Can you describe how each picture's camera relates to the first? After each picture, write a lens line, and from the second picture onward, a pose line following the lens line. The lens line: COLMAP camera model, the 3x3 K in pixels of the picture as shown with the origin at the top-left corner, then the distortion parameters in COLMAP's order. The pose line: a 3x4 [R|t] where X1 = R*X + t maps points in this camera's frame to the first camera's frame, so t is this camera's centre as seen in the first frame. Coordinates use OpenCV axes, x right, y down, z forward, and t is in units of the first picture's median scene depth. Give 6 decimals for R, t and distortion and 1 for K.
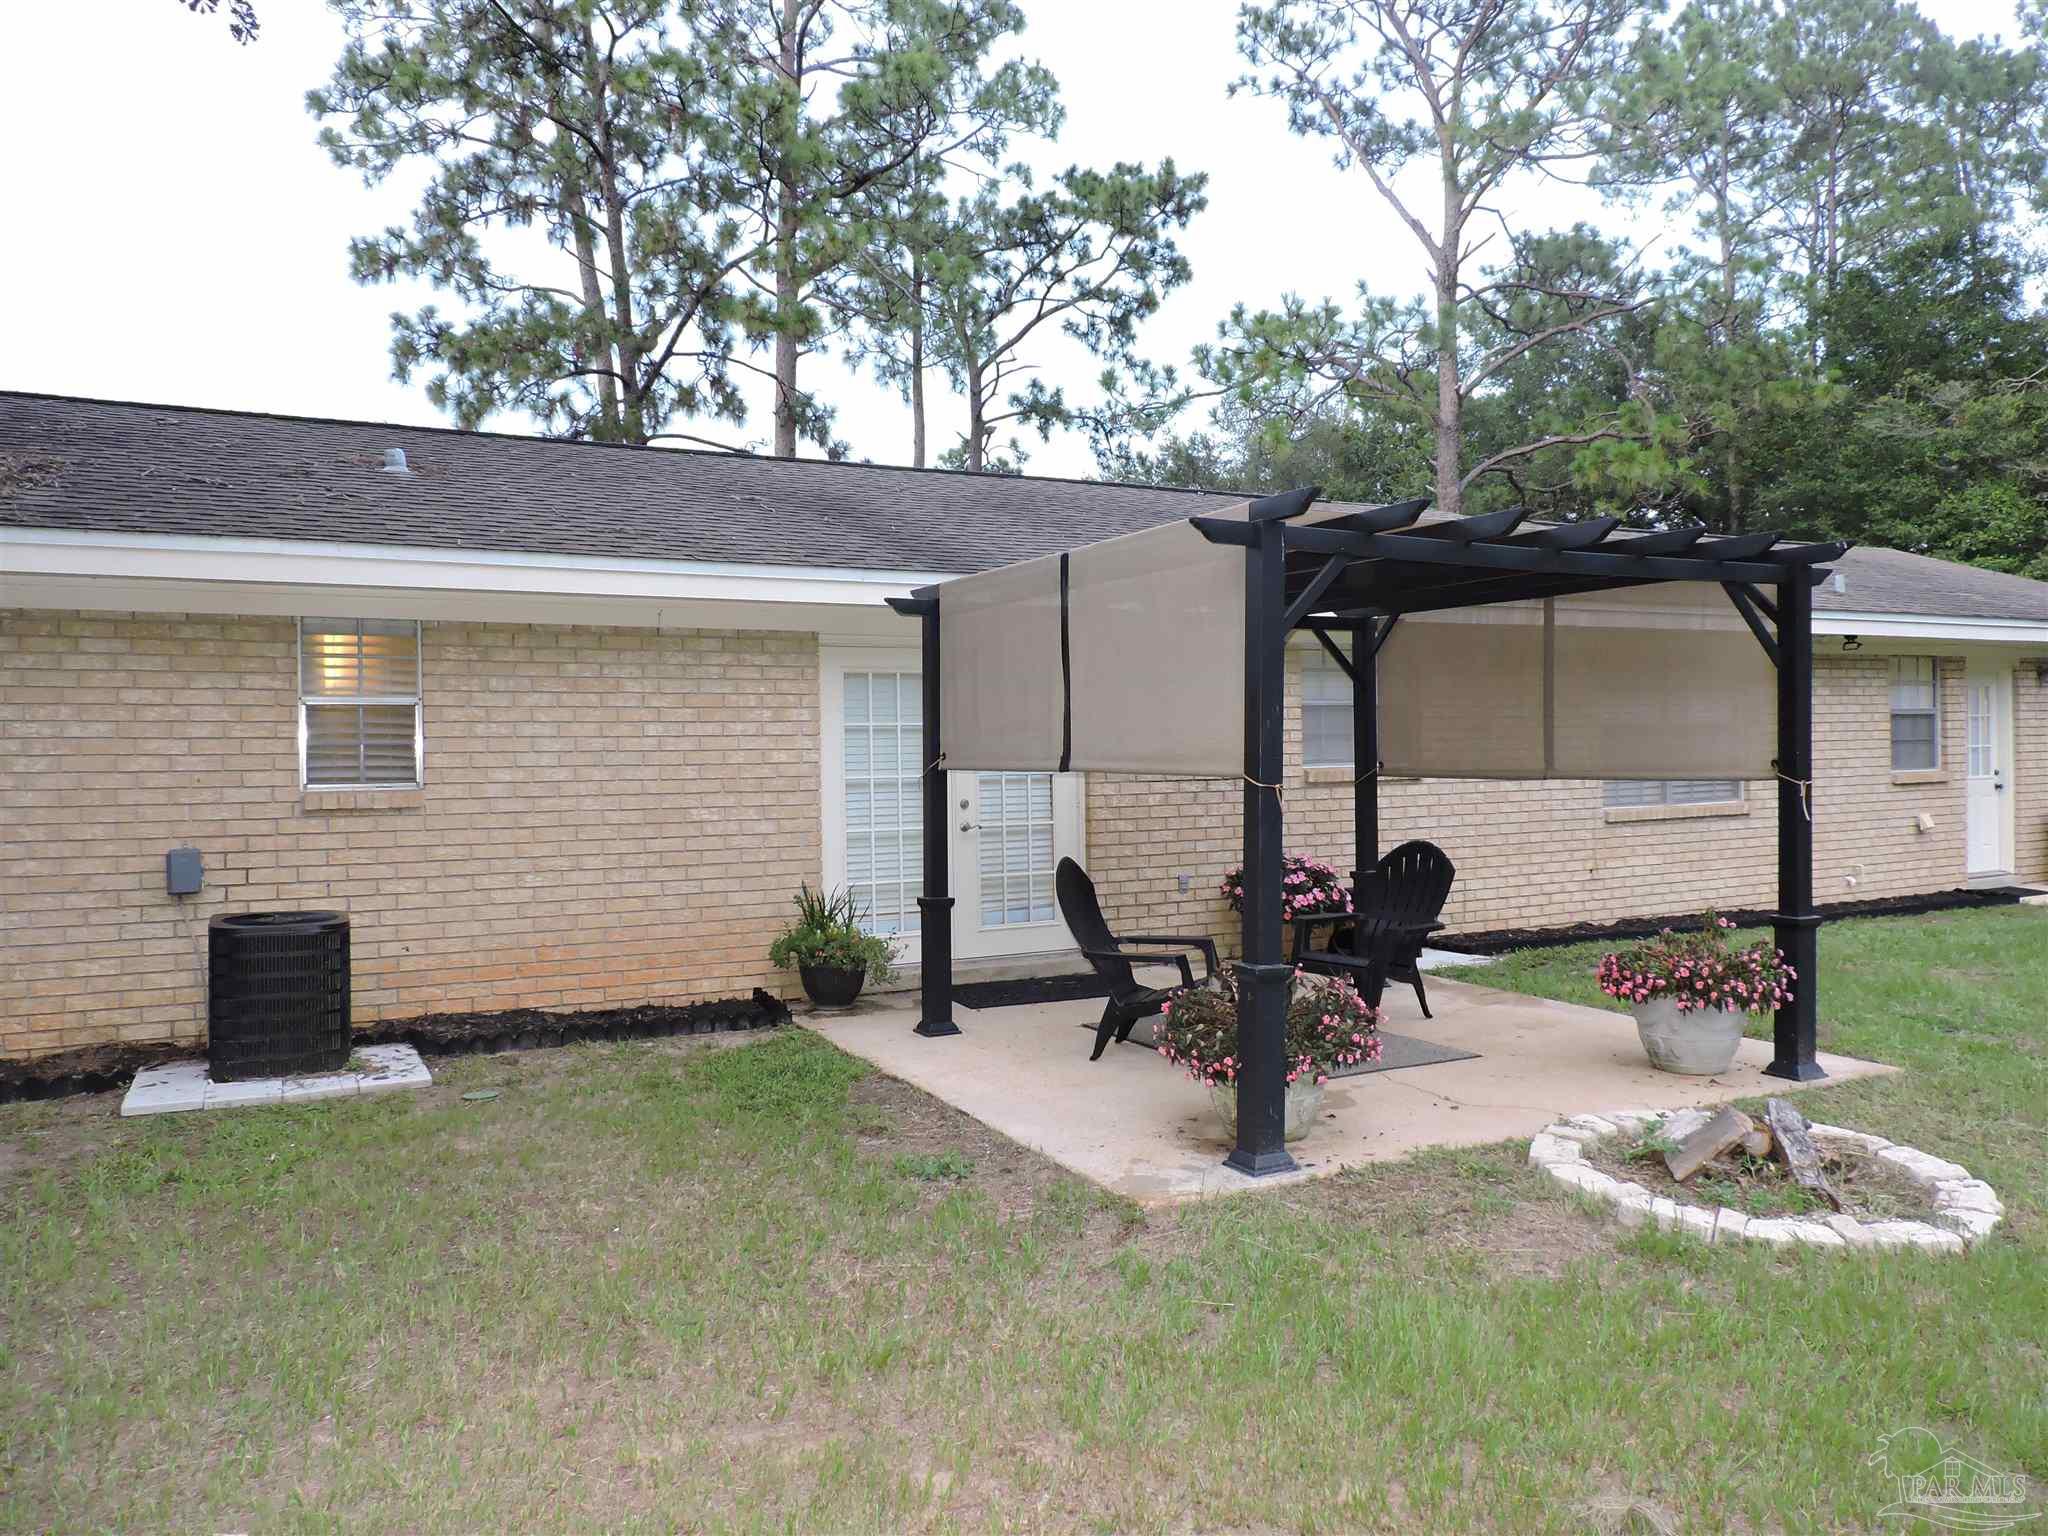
lens RADIAL K [[1432.6, 0, 1021.6], [0, 1432.6, 828.1], [0, 0, 1]] dist [0.001138, 0.002529]
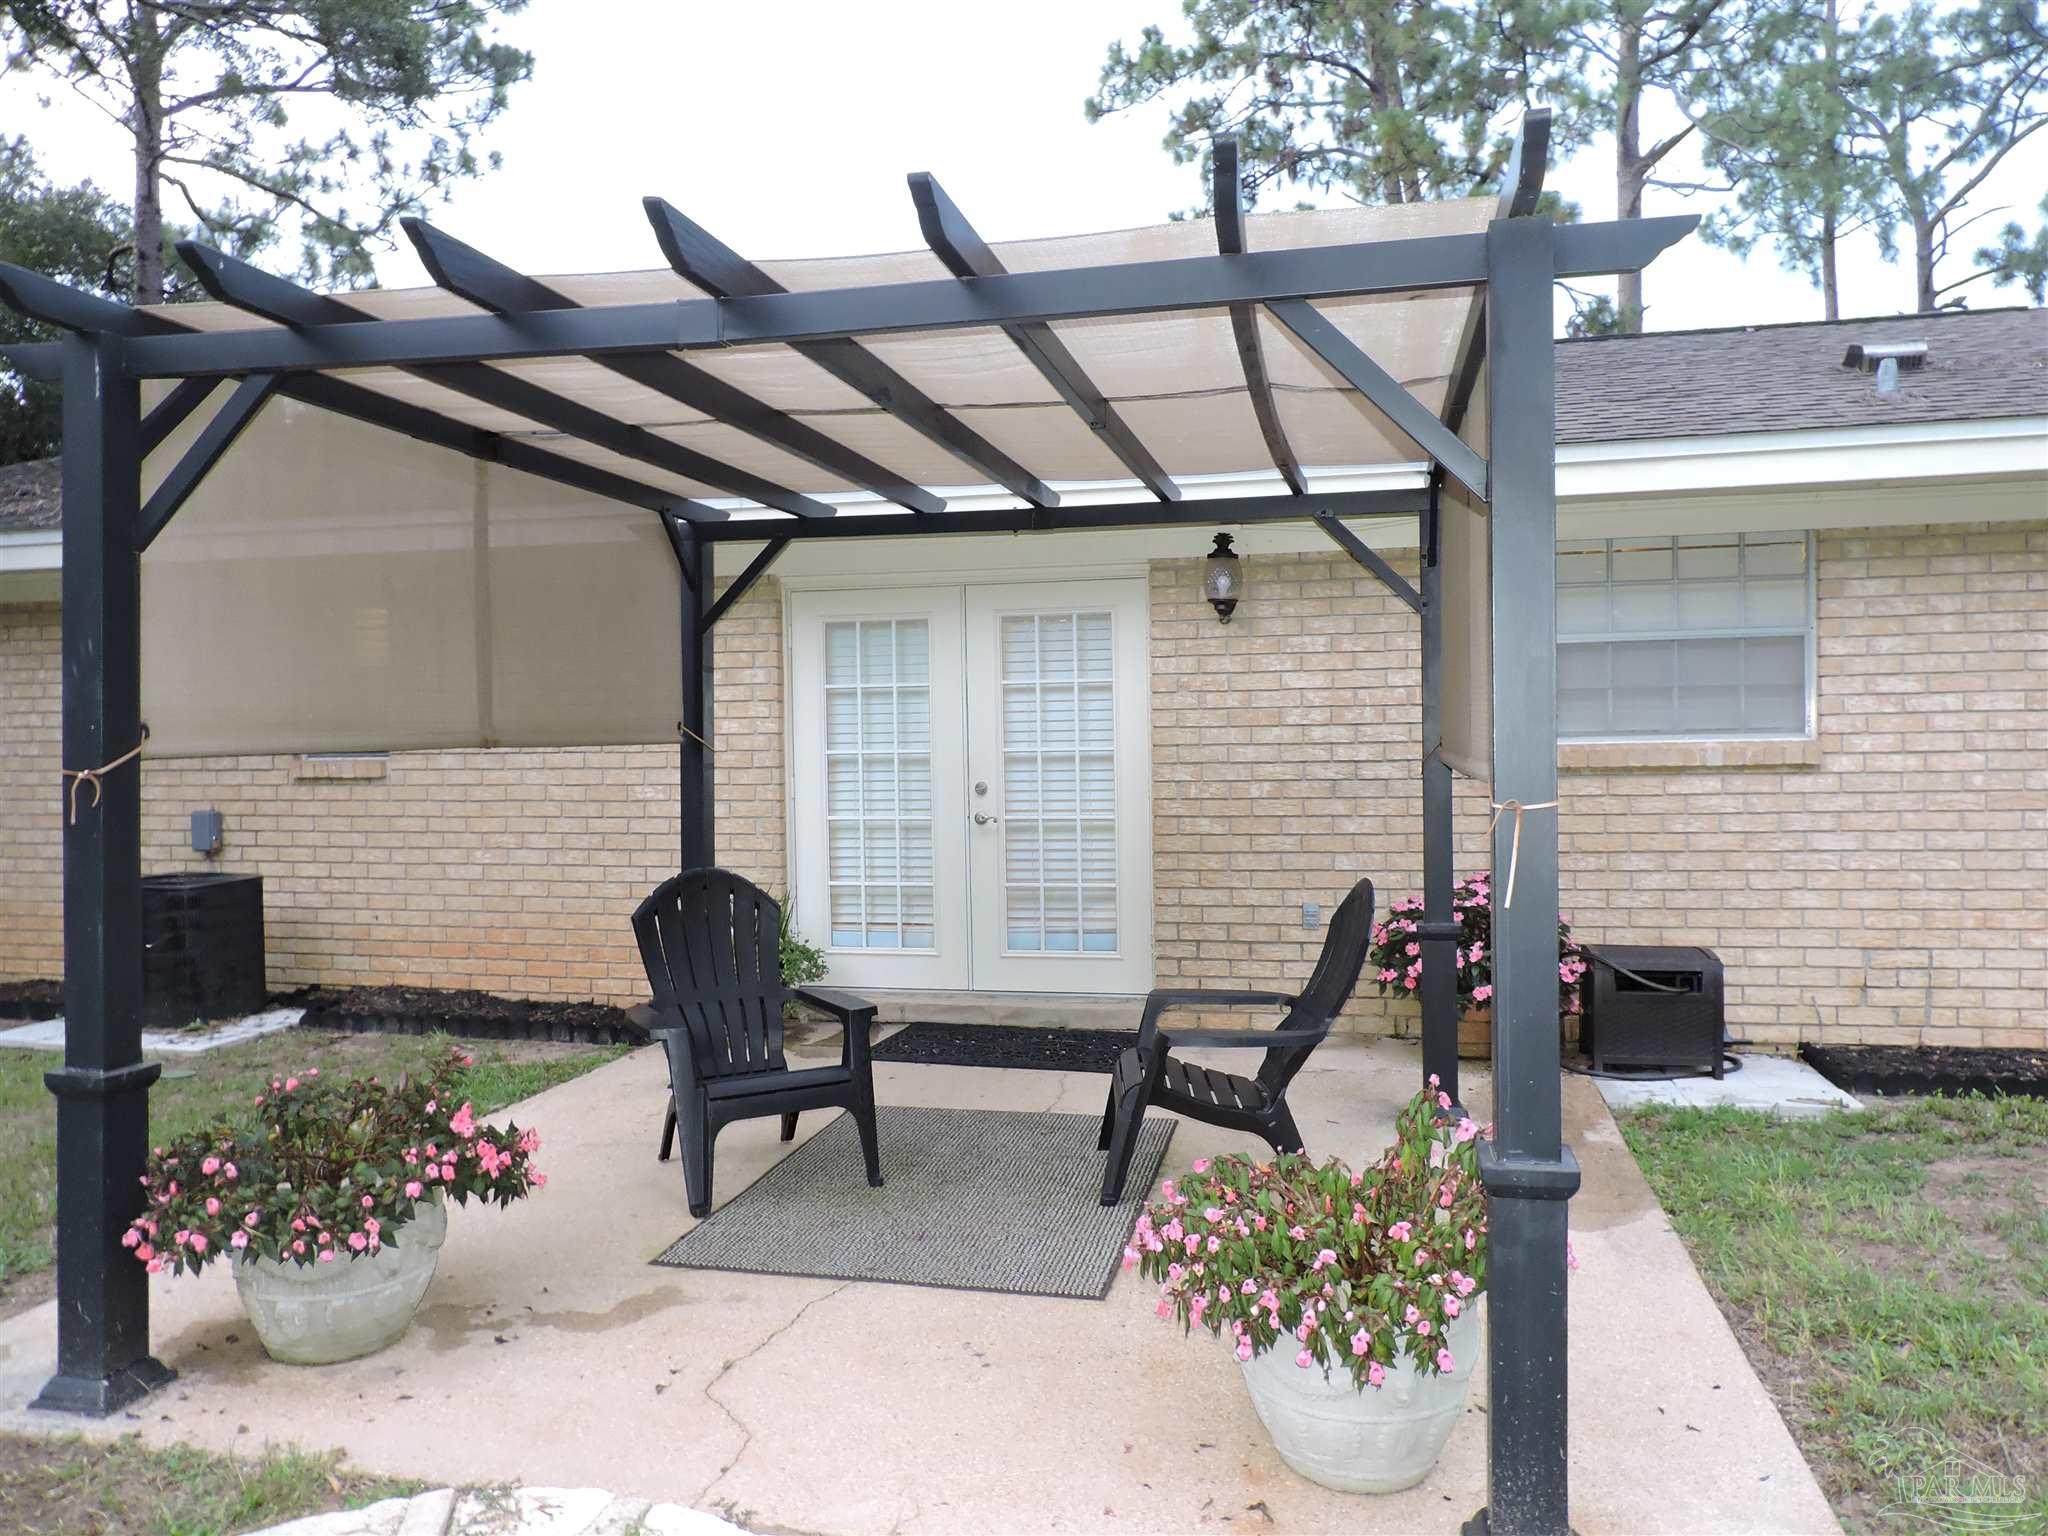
lens RADIAL K [[1455.3, 0, 1028.2], [0, 1455.3, 768.8], [0, 0, 1]] dist [-0.027950, 0.011313]
pose [[0.771416, 0.020528, -0.636000, 0.538388], [-0.030202, 0.999534, -0.004371, -0.028077], [0.635614, 0.022581, 0.771677, 0.475588]]
